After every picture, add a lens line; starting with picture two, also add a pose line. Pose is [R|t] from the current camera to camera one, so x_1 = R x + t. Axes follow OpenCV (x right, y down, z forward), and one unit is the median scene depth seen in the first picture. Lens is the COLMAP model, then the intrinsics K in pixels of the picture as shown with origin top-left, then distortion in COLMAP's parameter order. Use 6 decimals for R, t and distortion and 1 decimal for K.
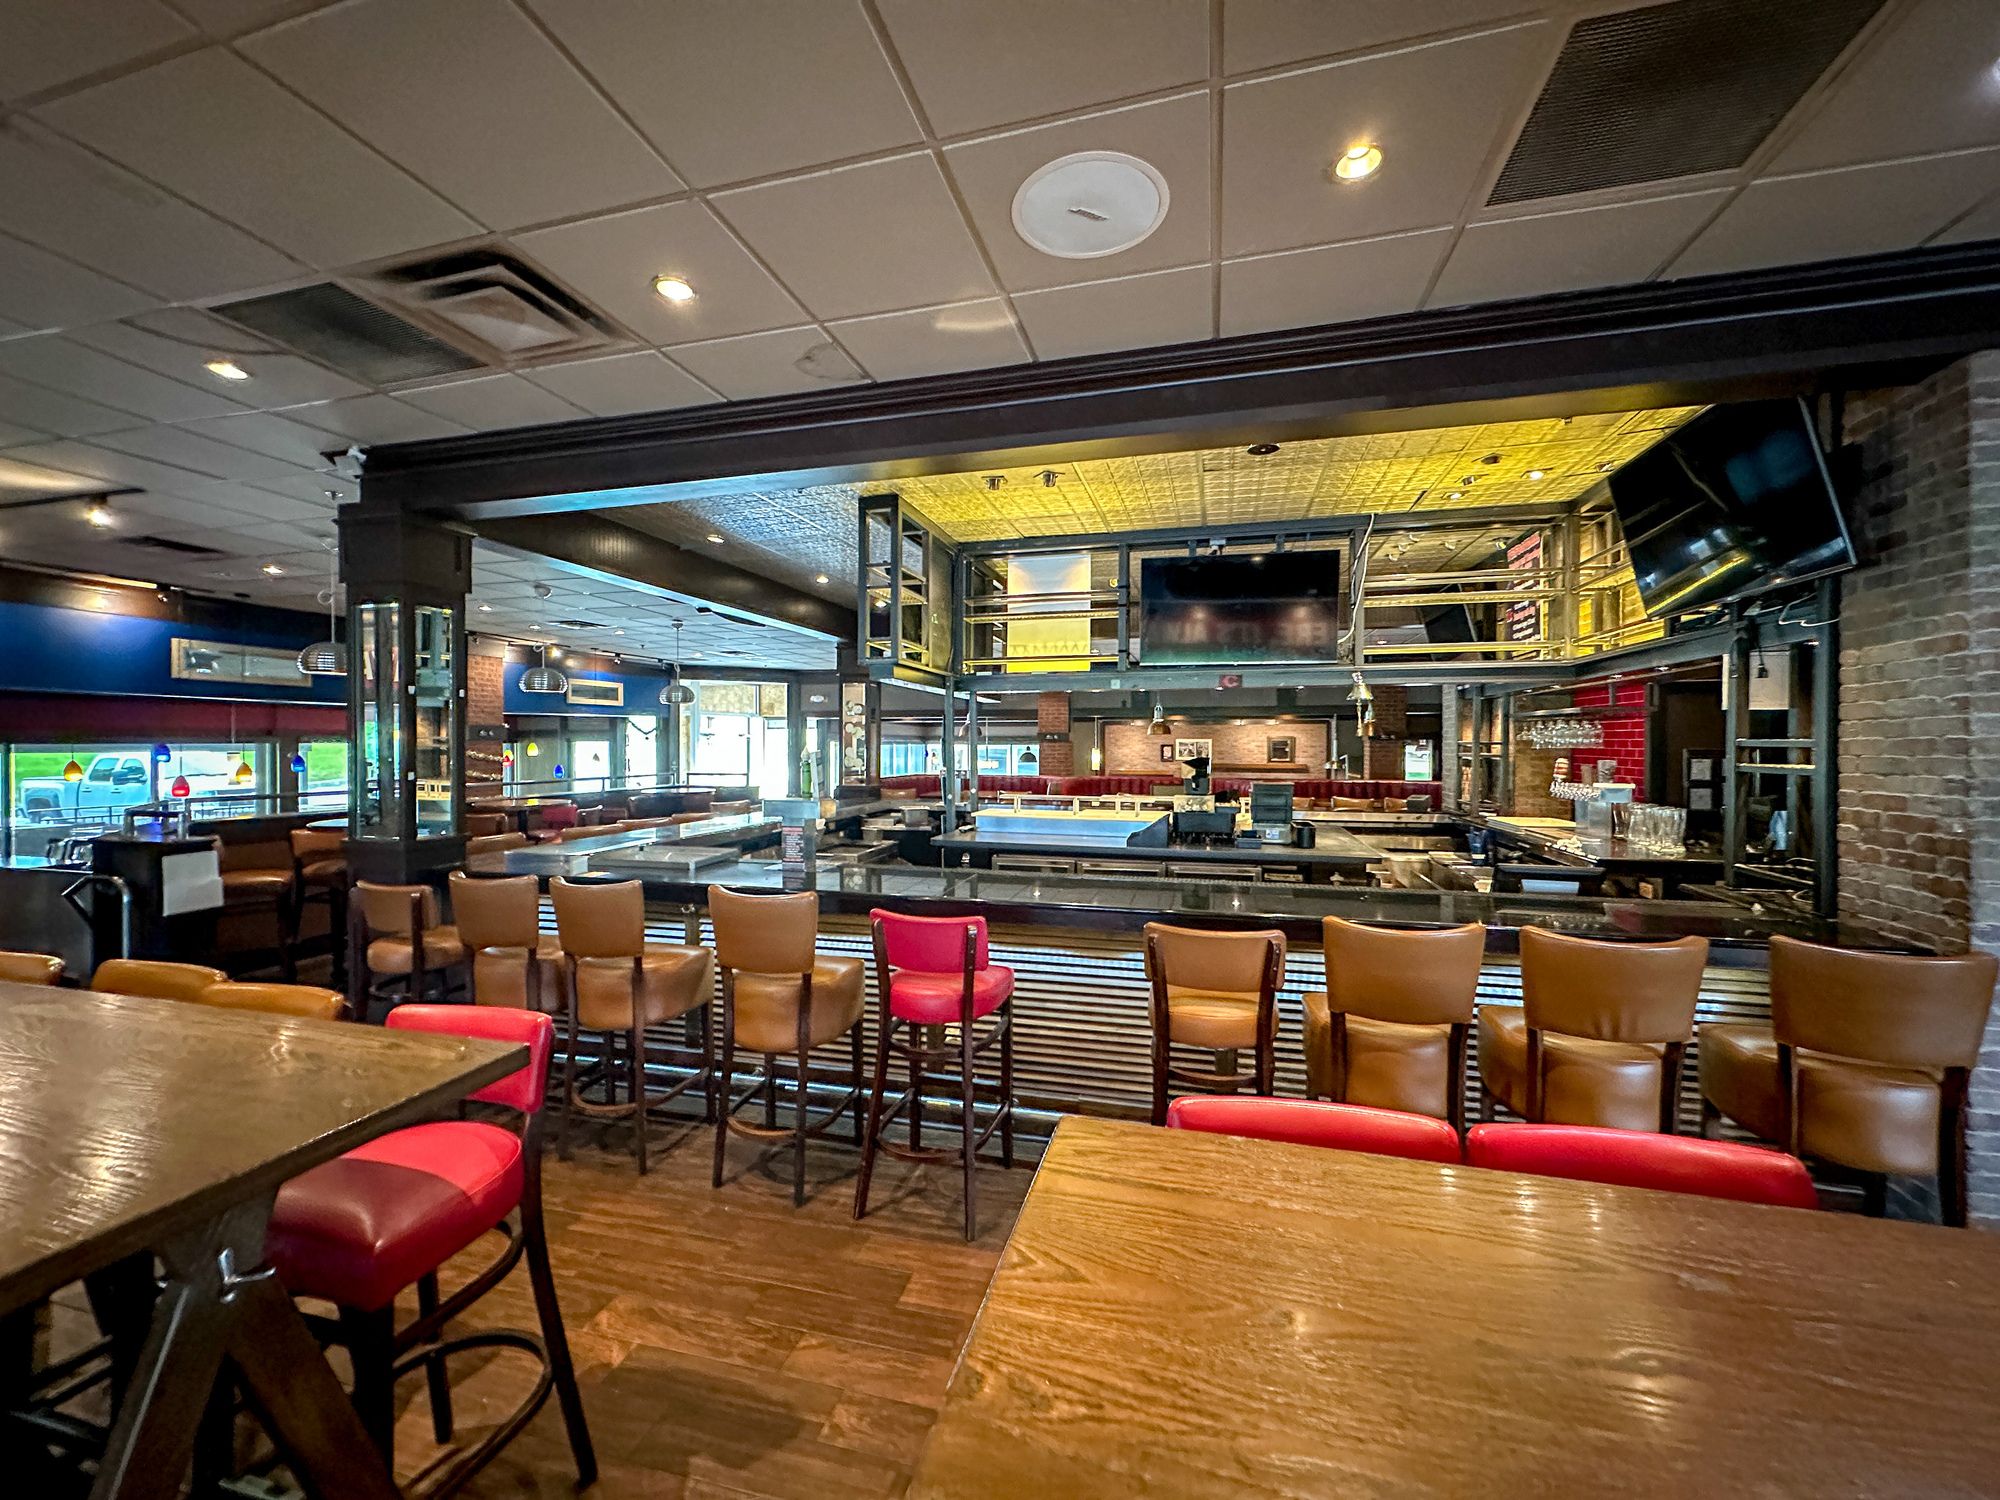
lens RADIAL K [[791.3, 0, 1000.0], [0, 791.3, 750.0], [0, 0, 1]] dist [0.002042, 0.000082]
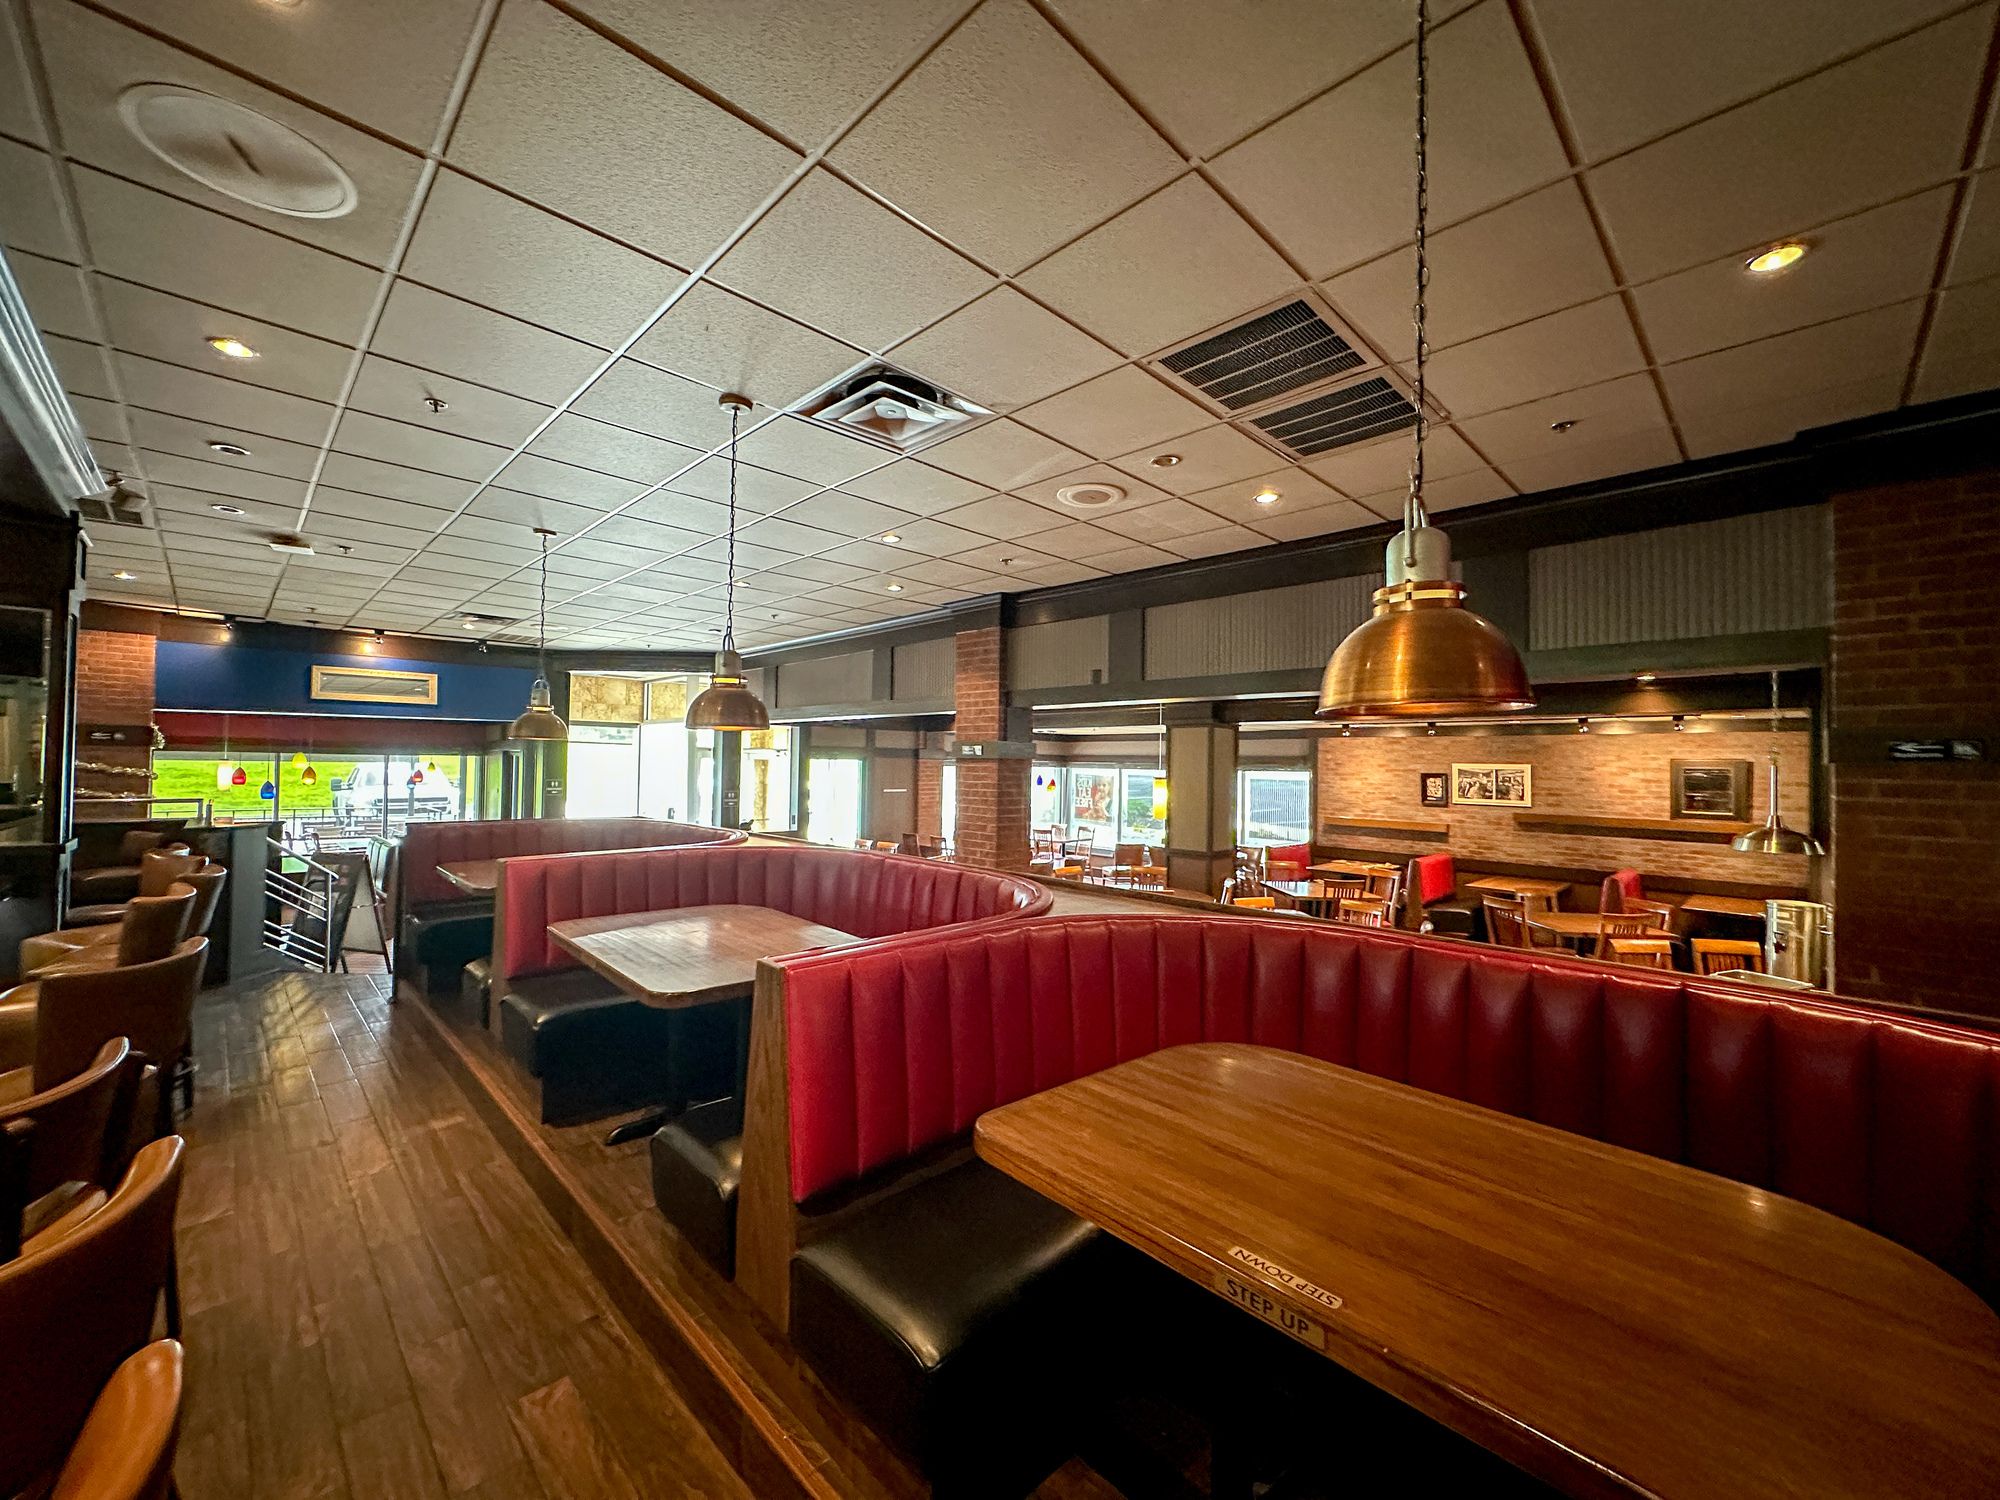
lens RADIAL K [[791.3, 0, 1000.0], [0, 791.3, 750.0], [0, 0, 1]] dist [0.002042, 0.000082]
pose [[0.860120, 0.003370, -0.510081, 0.466201], [-0.021125, 0.999356, -0.029020, -0.002787], [0.509654, 0.035736, 0.859637, 0.801436]]
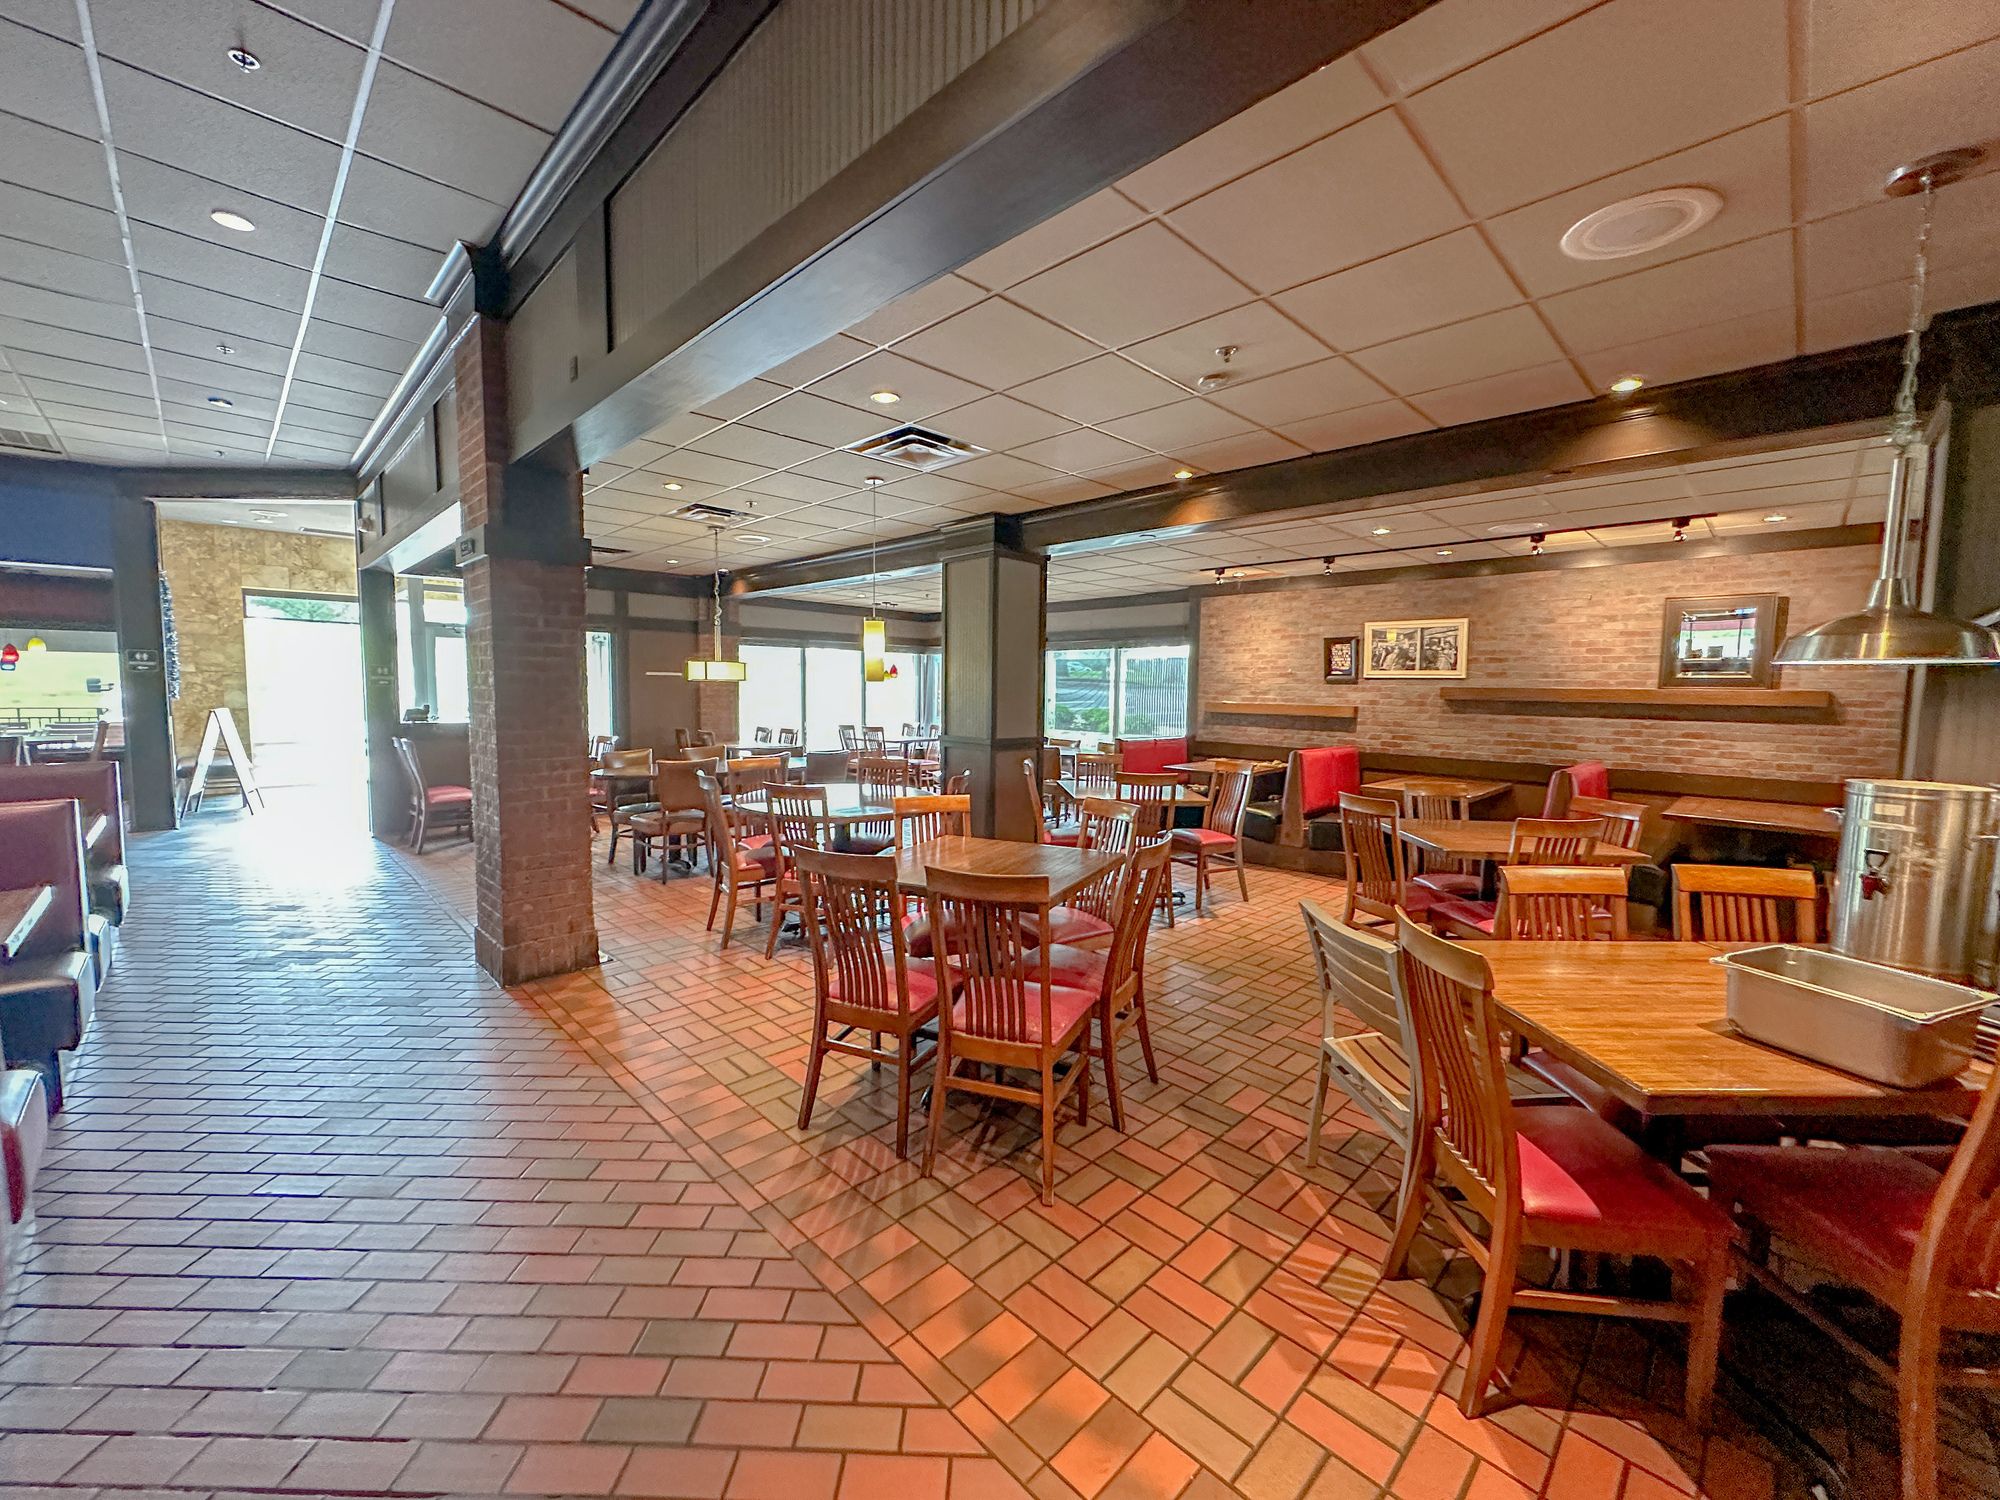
lens RADIAL K [[791.3, 0, 1000.0], [0, 791.3, 750.0], [0, 0, 1]] dist [0.002042, 0.000082]
pose [[0.861030, 0.050324, -0.506058, 0.535443], [-0.017996, 0.997484, 0.068575, 0.047938], [0.508236, -0.049938, 0.859769, 1.170343]]
